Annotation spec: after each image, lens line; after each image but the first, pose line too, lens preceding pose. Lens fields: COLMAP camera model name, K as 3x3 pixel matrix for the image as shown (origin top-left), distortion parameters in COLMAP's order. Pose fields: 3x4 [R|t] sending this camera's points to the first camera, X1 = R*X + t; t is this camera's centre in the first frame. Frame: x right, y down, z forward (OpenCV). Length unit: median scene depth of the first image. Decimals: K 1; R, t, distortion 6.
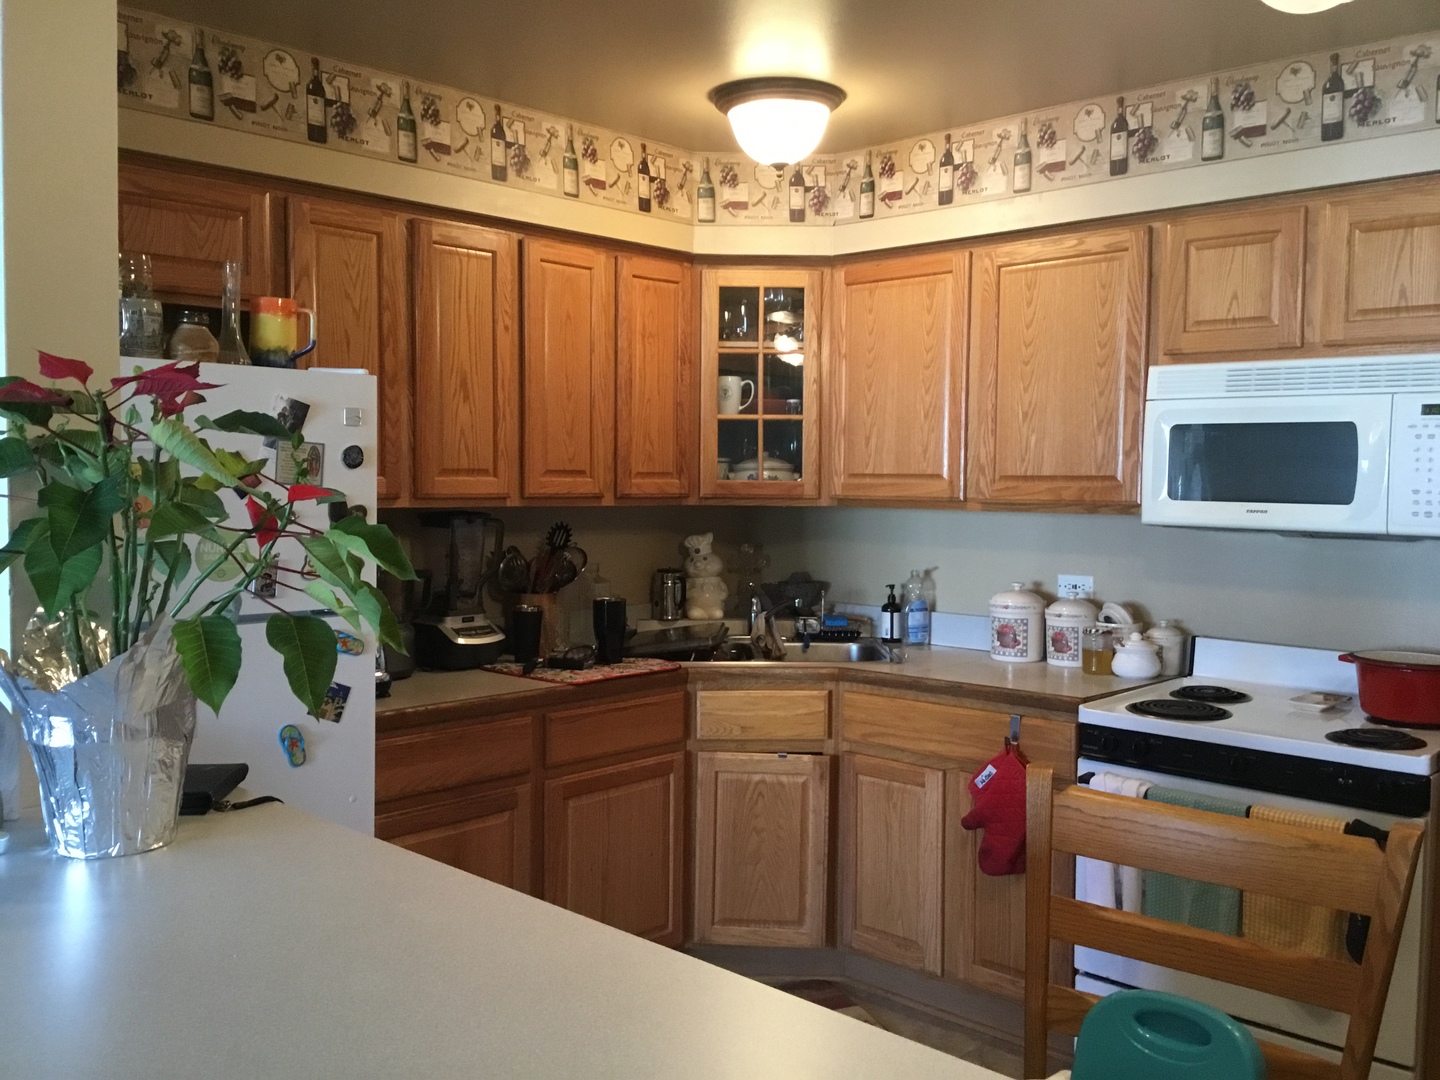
lens RADIAL K [[1285.2, 0, 720.0], [0, 1285.2, 540.0], [0, 0, 1]] dist [0.159730, -0.290638]
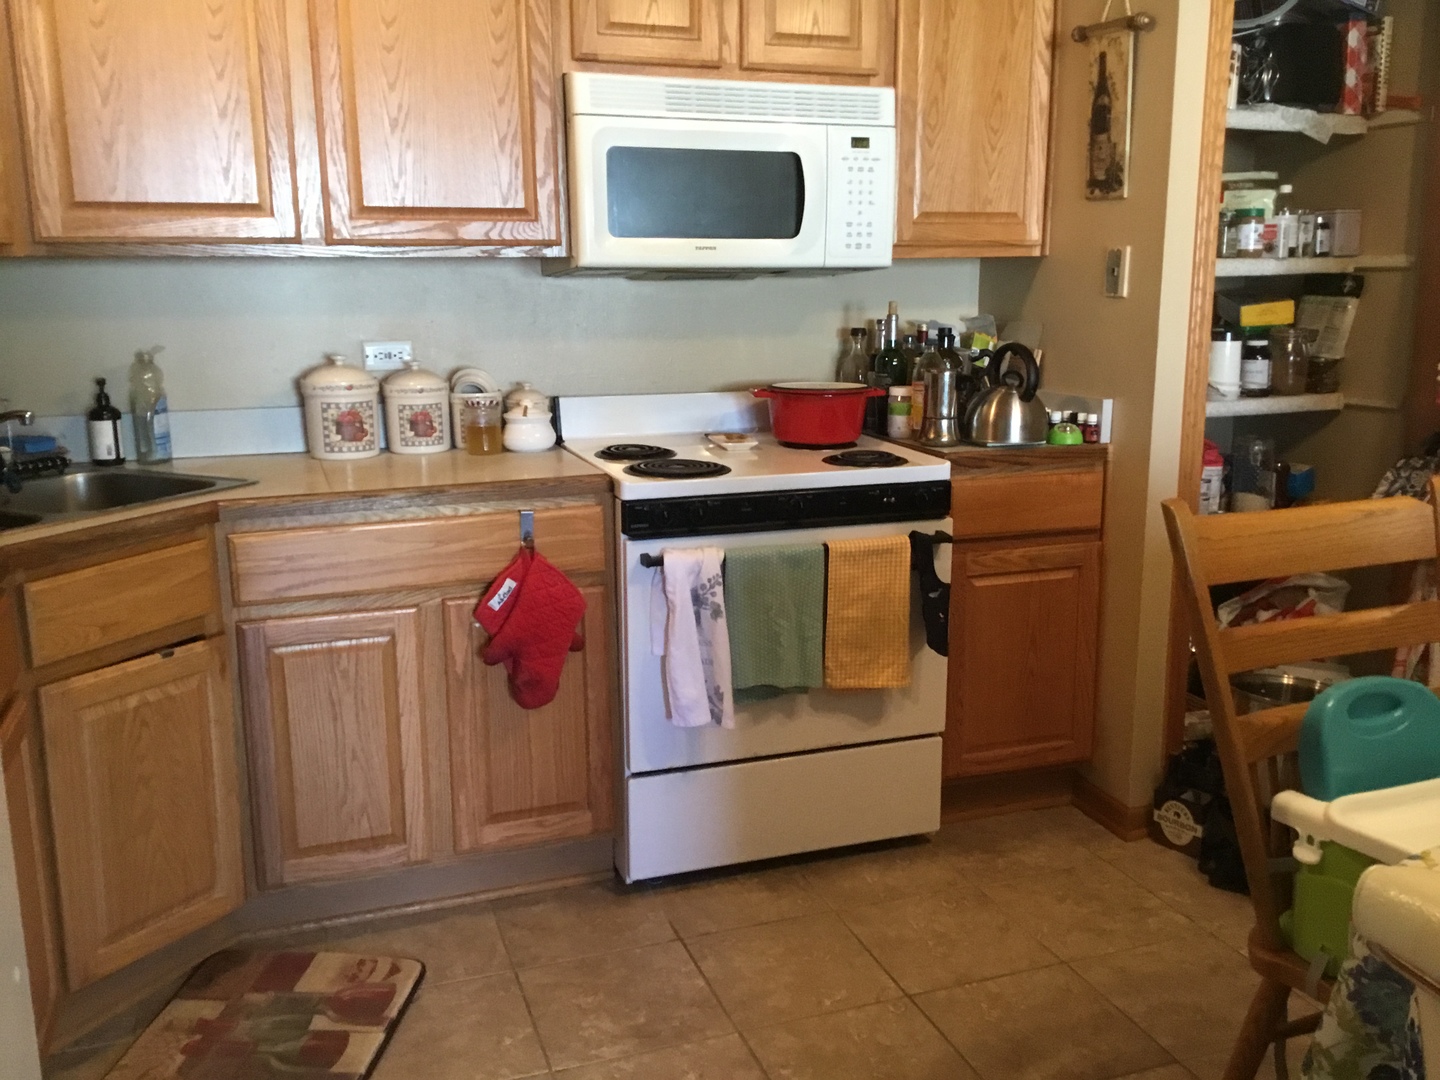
lens RADIAL K [[1285.2, 0, 720.0], [0, 1285.2, 540.0], [0, 0, 1]] dist [0.159730, -0.290638]
pose [[0.461650, -0.195679, 0.865210, -0.392226], [0.055647, 0.979833, 0.191911, 0.005148], [-0.885315, -0.040450, 0.463229, 0.495307]]
